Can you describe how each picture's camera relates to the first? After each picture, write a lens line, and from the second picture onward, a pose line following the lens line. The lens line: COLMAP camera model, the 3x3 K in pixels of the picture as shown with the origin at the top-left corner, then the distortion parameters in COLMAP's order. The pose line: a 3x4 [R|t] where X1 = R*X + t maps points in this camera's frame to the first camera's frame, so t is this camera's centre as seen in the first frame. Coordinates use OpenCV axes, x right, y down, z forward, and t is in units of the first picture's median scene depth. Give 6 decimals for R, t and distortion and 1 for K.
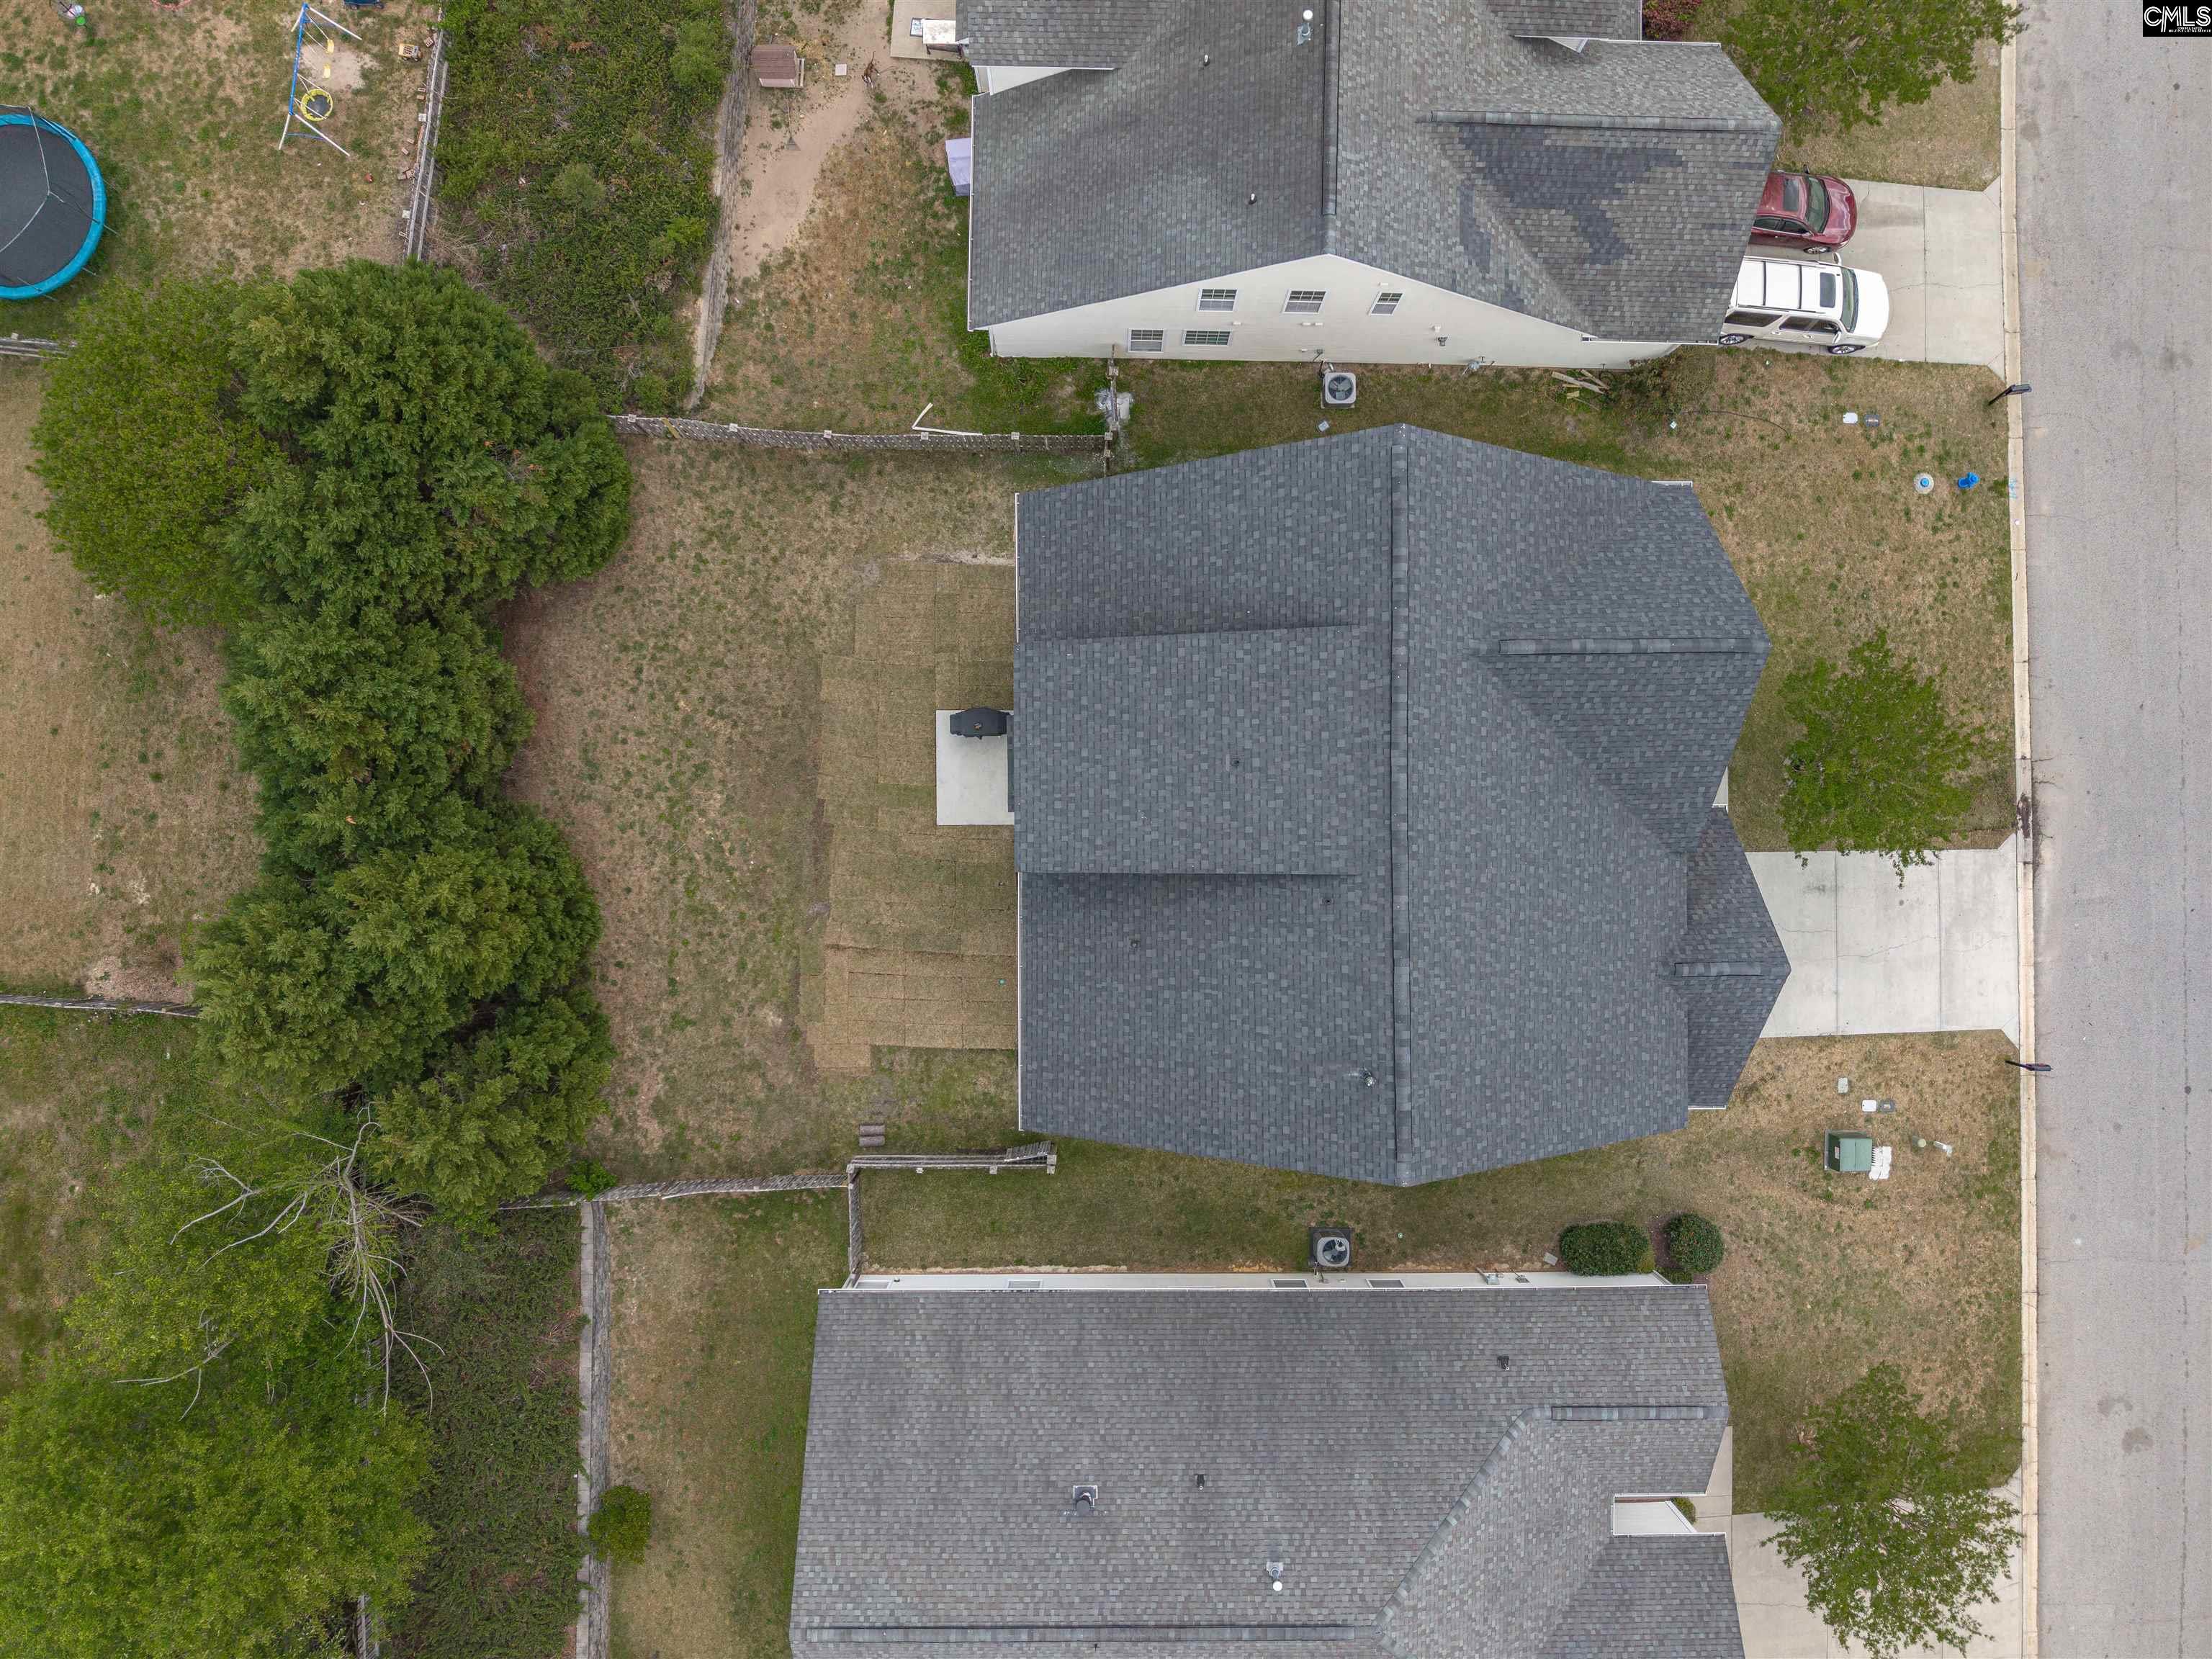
lens RADIAL K [[1535.4, 0, 1105.7], [0, 1535.4, 830.2], [0, 0, 1]] dist [-0.030868, -0.002386]
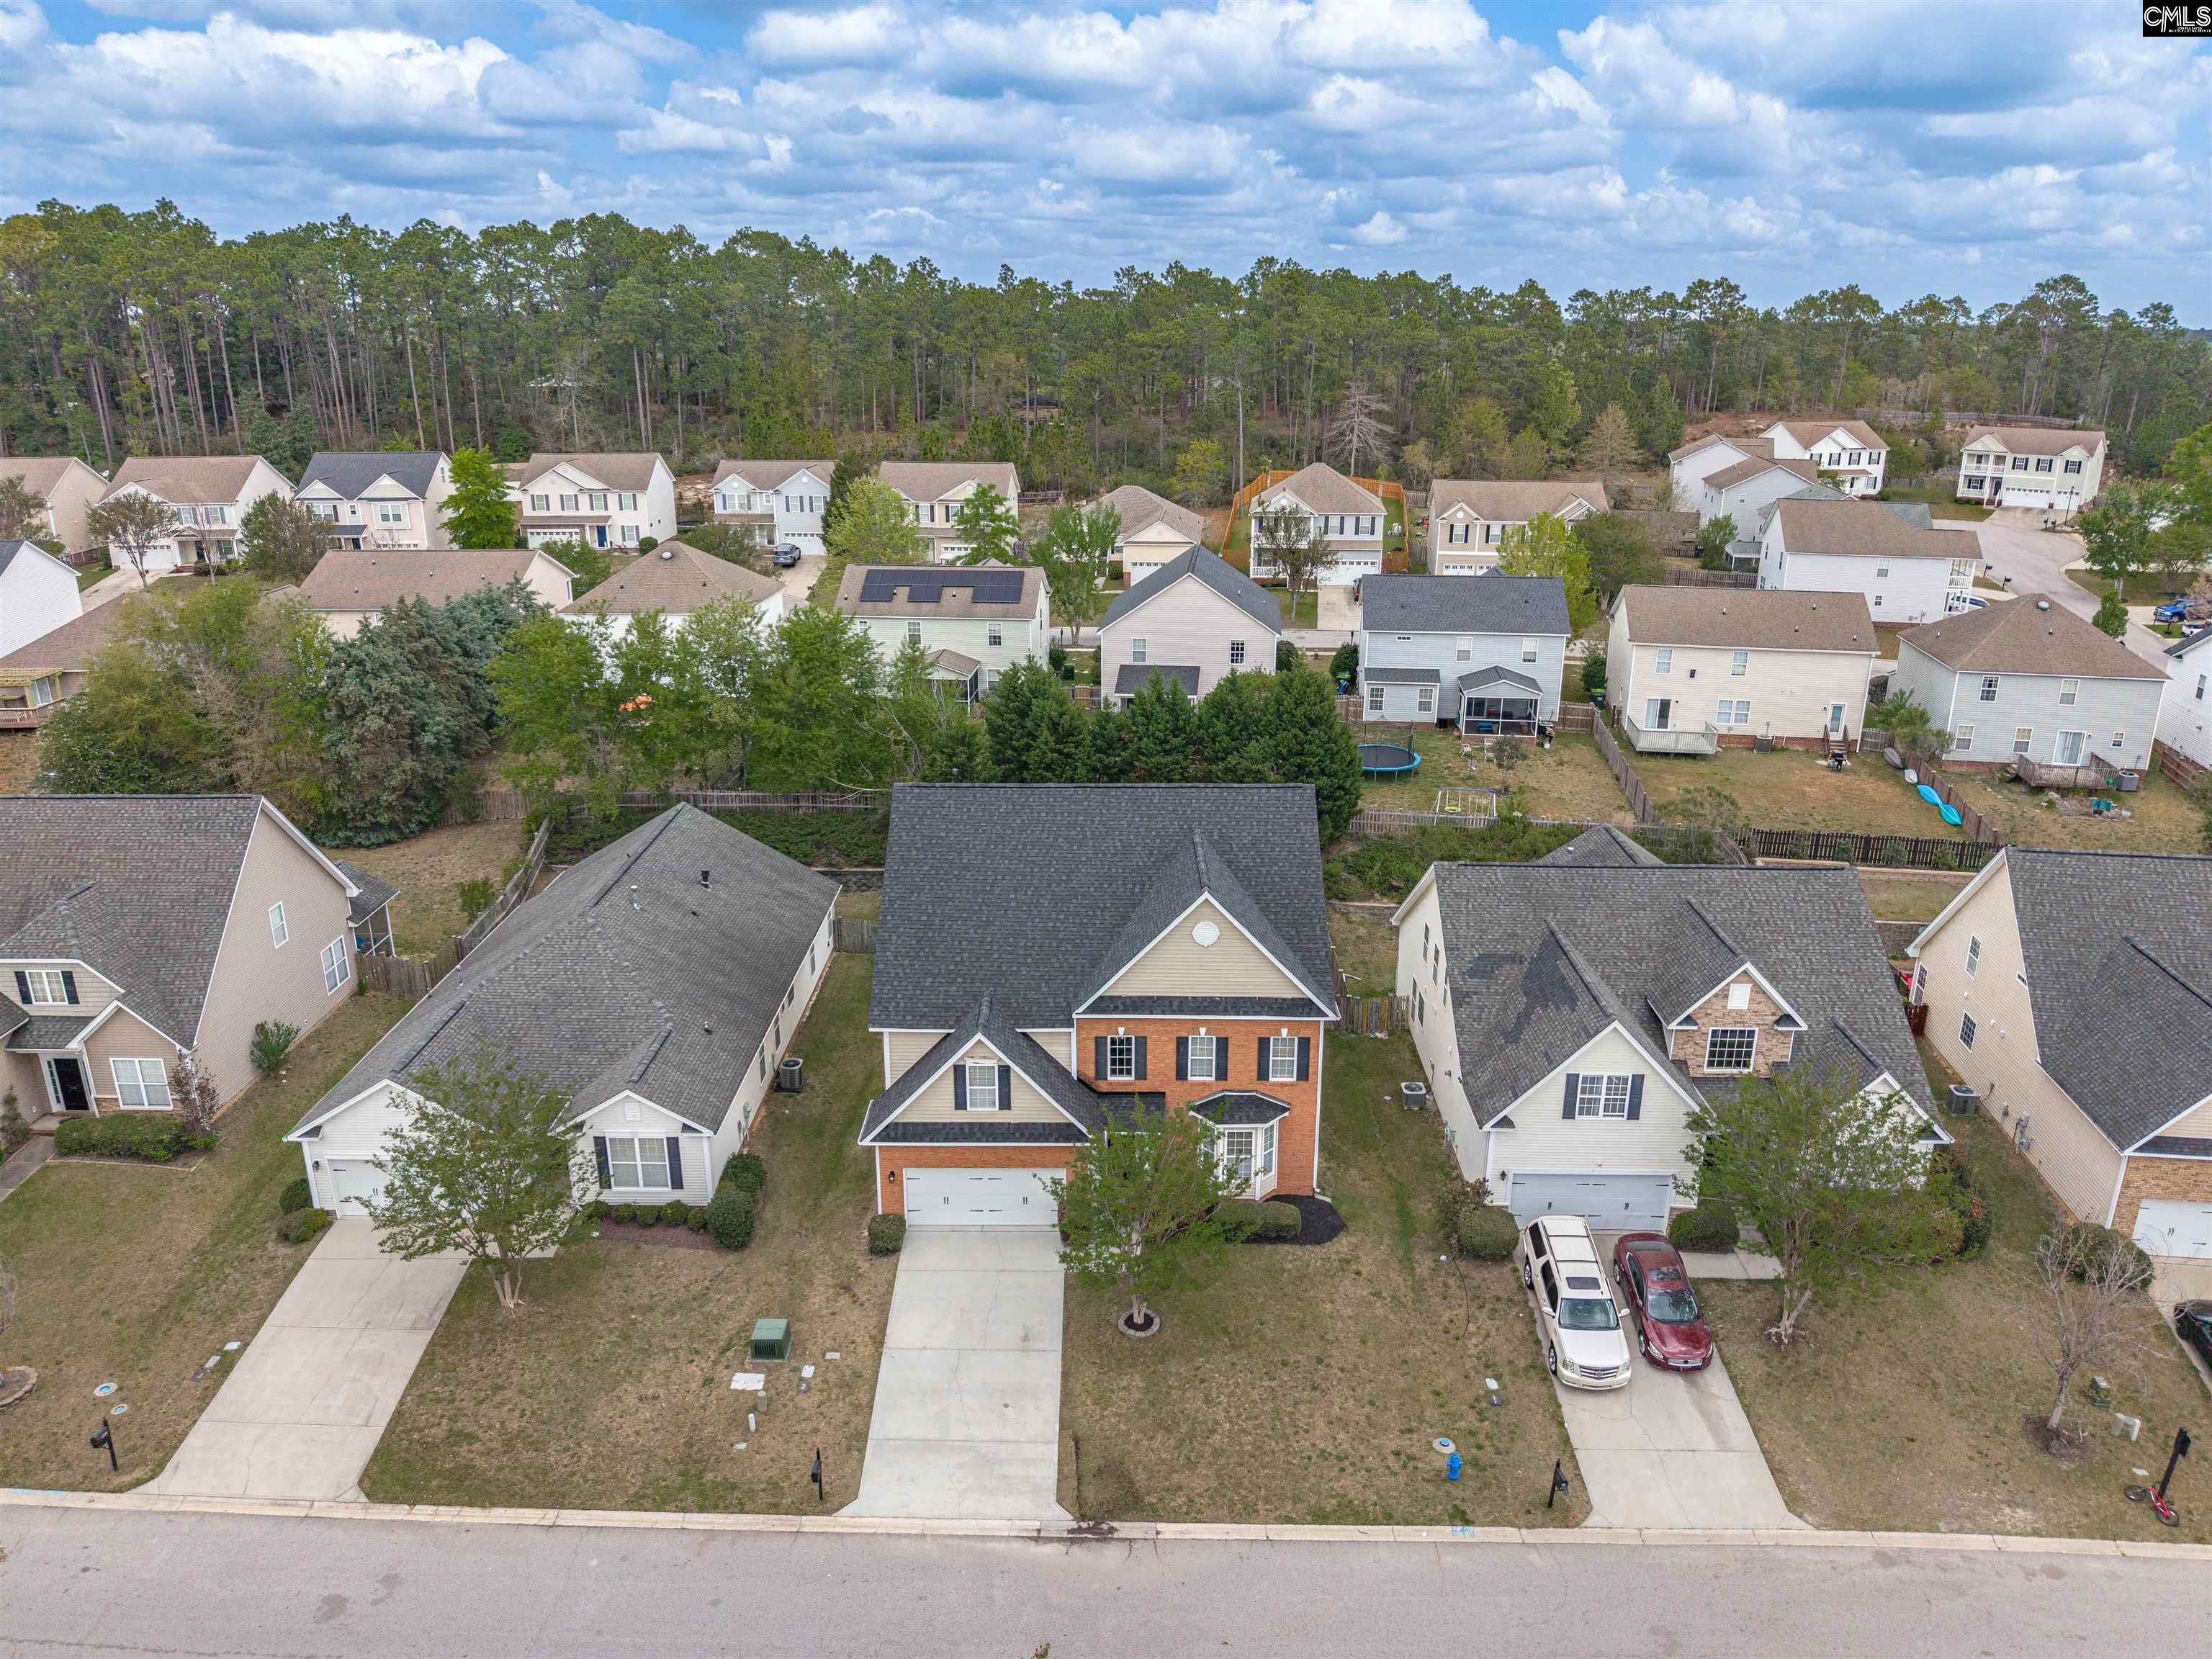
lens RADIAL K [[1535.4, 0, 1108.2], [0, 1535.4, 828.9], [0, 0, 1]] dist [-0.030868, -0.002386]
pose [[-0.008461, 0.314526, -0.949211, 1.325322], [-0.999964, -0.002335, 0.008140, -0.025036], [0.000344, 0.949246, 0.314535, 0.333554]]
